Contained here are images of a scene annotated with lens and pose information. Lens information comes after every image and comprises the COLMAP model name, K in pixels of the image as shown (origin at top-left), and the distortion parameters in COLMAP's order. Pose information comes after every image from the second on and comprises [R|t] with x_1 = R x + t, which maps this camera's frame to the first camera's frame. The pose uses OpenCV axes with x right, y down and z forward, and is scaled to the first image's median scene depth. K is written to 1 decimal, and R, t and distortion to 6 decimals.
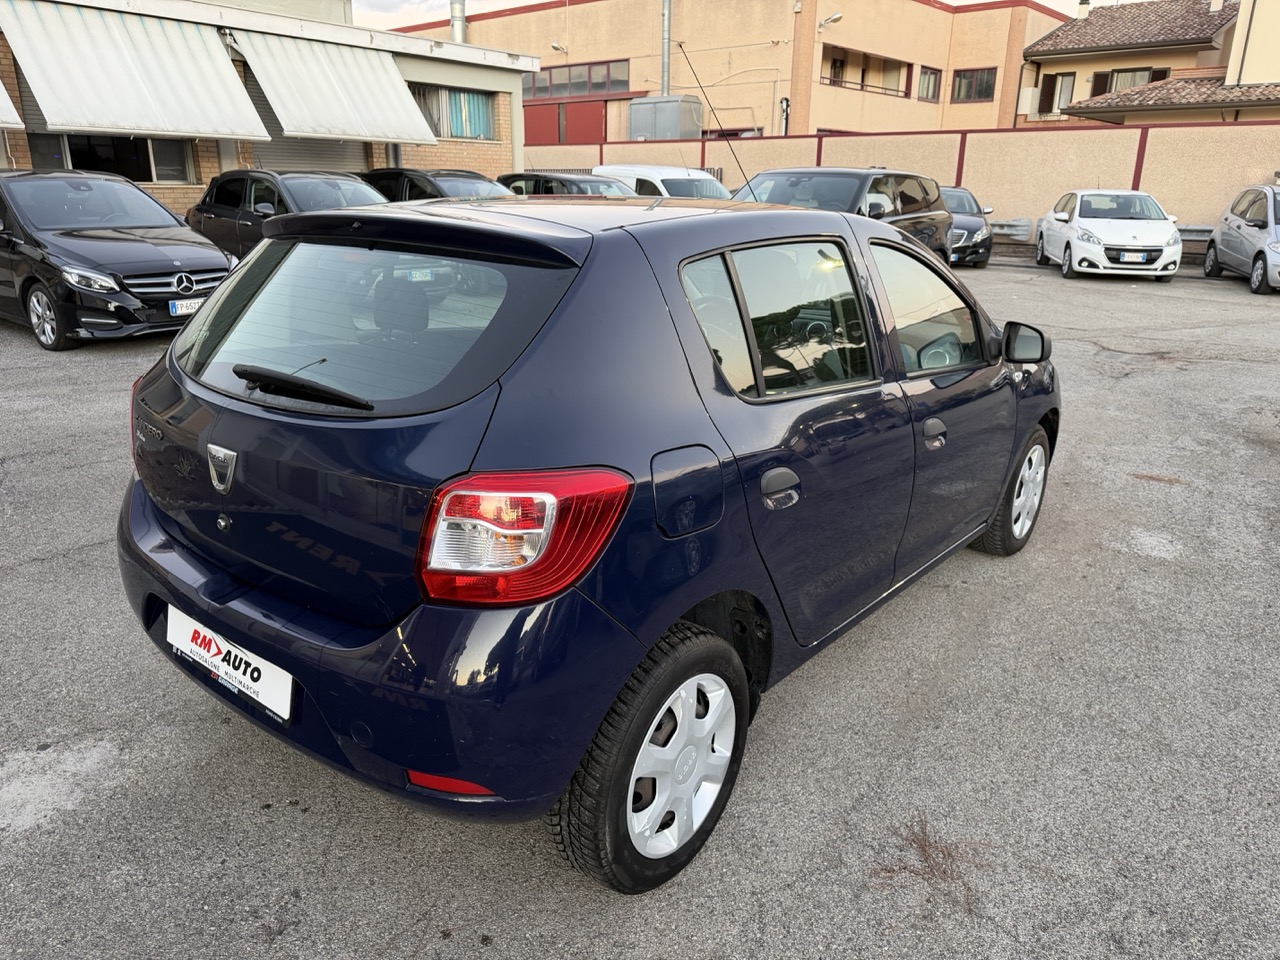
lens RADIAL K [[904.5, 0, 637.8], [0, 904.5, 477.3], [0, 0, 1]] dist [0.025741, -0.032736]
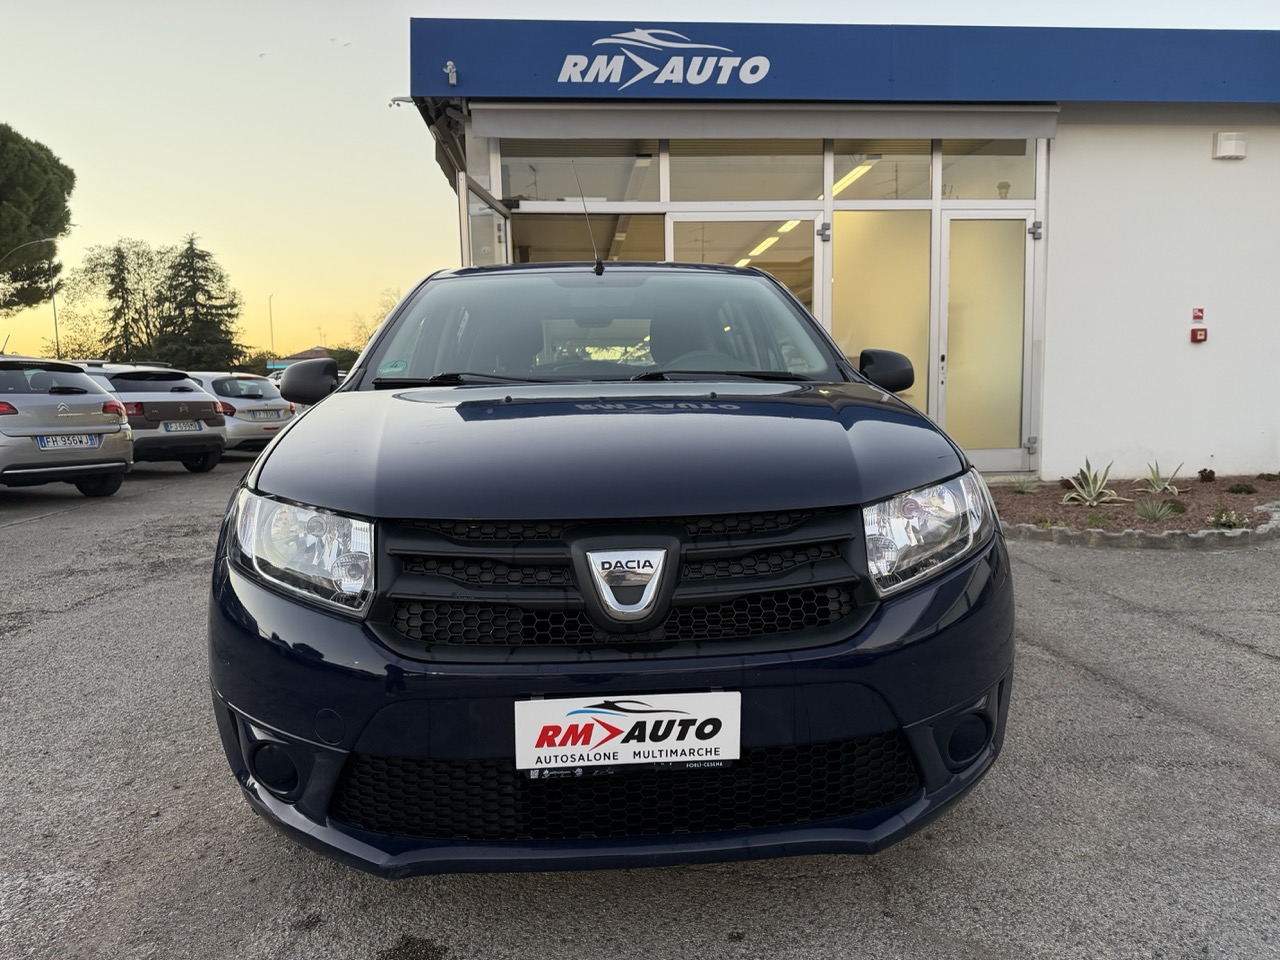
lens RADIAL K [[904.5, 0, 636.8], [0, 904.5, 489.5], [0, 0, 1]] dist [0.025741, -0.032736]
pose [[-0.753977, 0.071743, -0.652971, 0.205825], [-0.188875, 0.928368, 0.320093, -0.107094], [0.629162, 0.364672, -0.686418, 0.495470]]
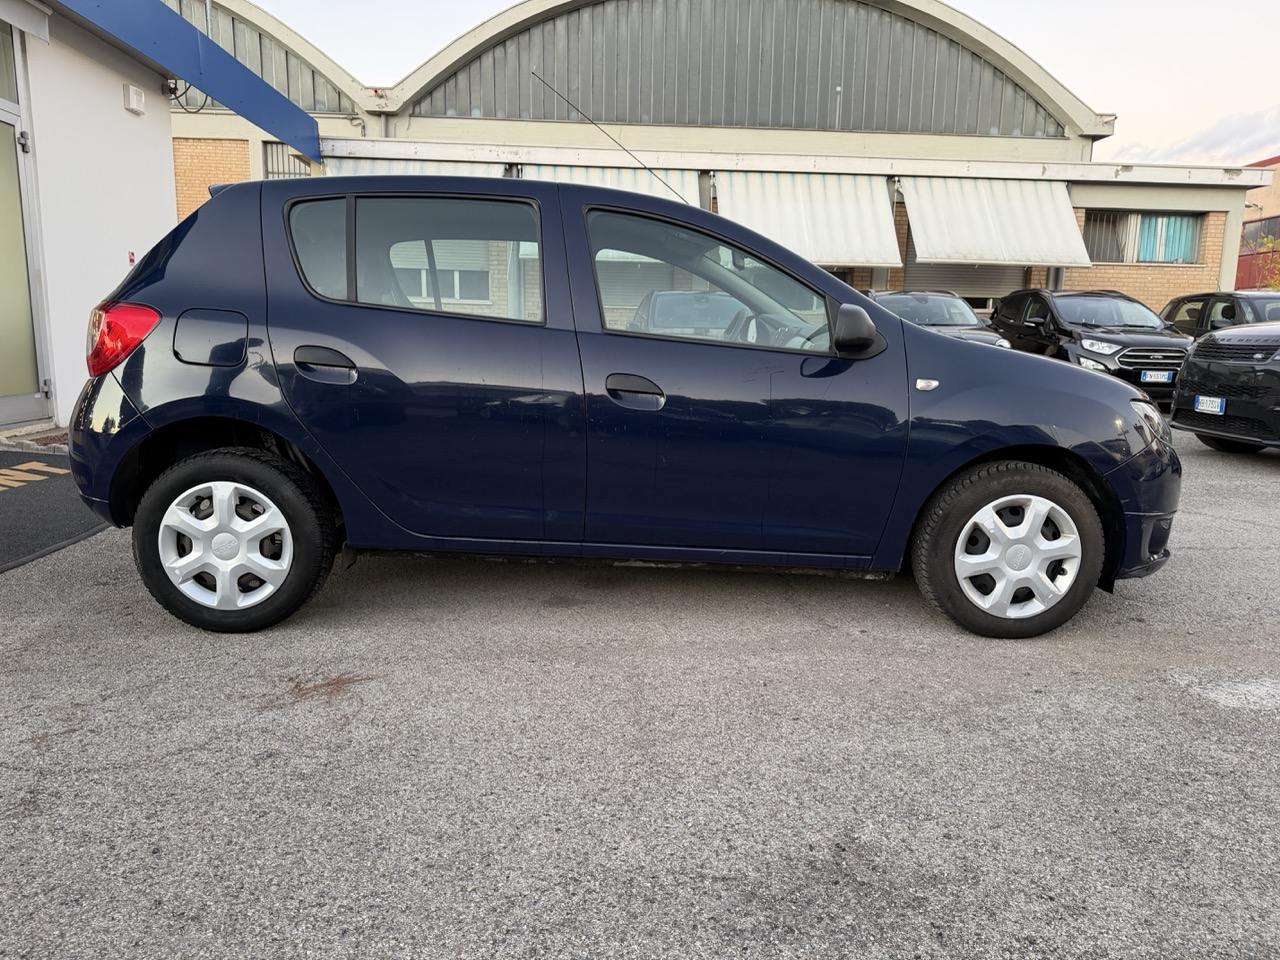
lens RADIAL K [[904.5, 0, 652.2], [0, 904.5, 494.5], [0, 0, 1]] dist [0.025741, -0.032736]
pose [[0.653684, 0.132289, -0.745115, 0.260585], [-0.243462, 0.969020, -0.041547, 0.023595], [0.716535, 0.208566, 0.665641, 0.088917]]
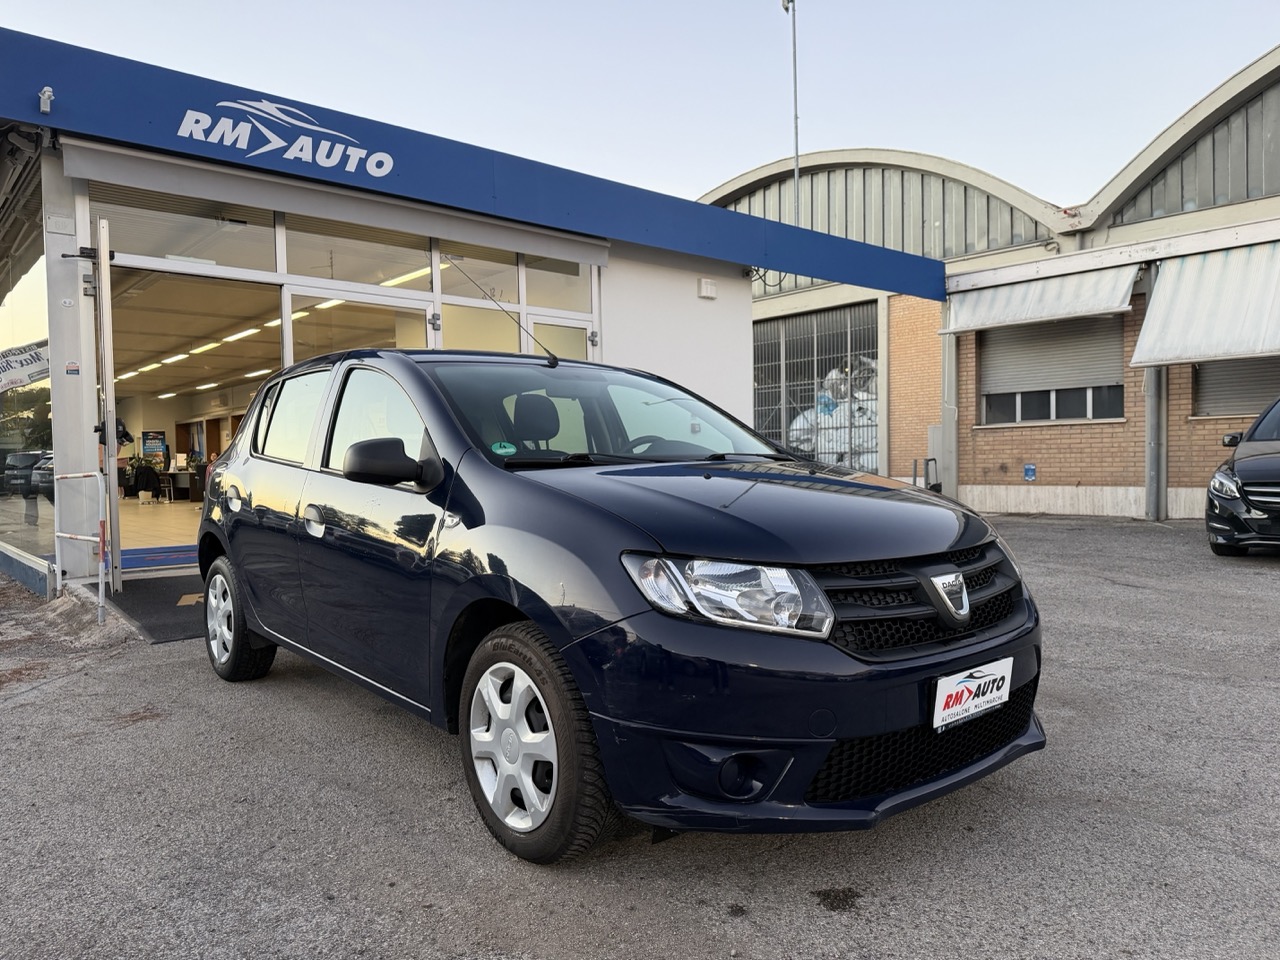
lens RADIAL K [[904.5, 0, 634.3], [0, 904.5, 489.5], [0, 0, 1]] dist [0.025741, -0.032736]
pose [[-0.208750, 0.023627, -0.977684, 0.328080], [-0.284290, 0.955071, 0.083781, -0.072927], [0.935736, 0.295435, -0.192654, 0.379636]]
